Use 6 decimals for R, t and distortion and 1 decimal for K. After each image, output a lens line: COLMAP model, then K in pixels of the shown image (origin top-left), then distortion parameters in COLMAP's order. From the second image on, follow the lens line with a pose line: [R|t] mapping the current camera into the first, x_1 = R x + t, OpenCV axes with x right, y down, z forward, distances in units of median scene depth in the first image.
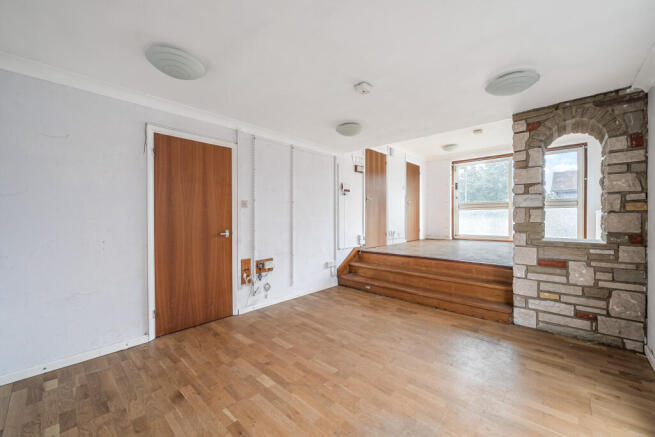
lens RADIAL K [[251.5, 0, 343.5], [0, 251.5, 218.3], [0, 0, 1]] dist [0.014704, -0.000039]
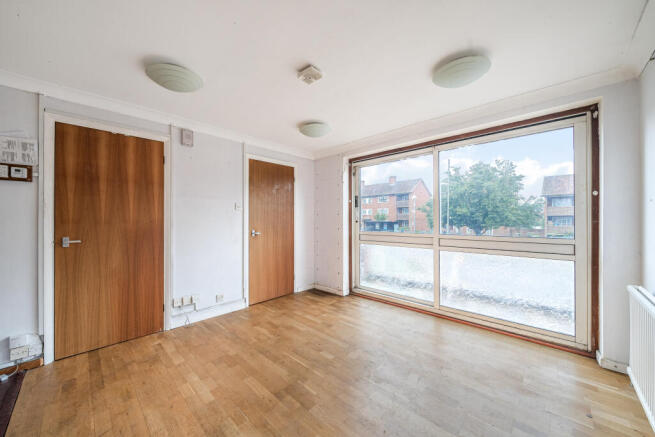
lens RADIAL K [[241.4, 0, 327.5], [0, 241.4, 218.5], [0, 0, 1]] dist [-0.008833, -0.000008]
pose [[0.998666, 0.002342, -0.051578, 0.411524], [-0.002878, 0.999943, -0.010328, -0.083633], [0.051551, 0.010463, 0.998616, 0.452879]]
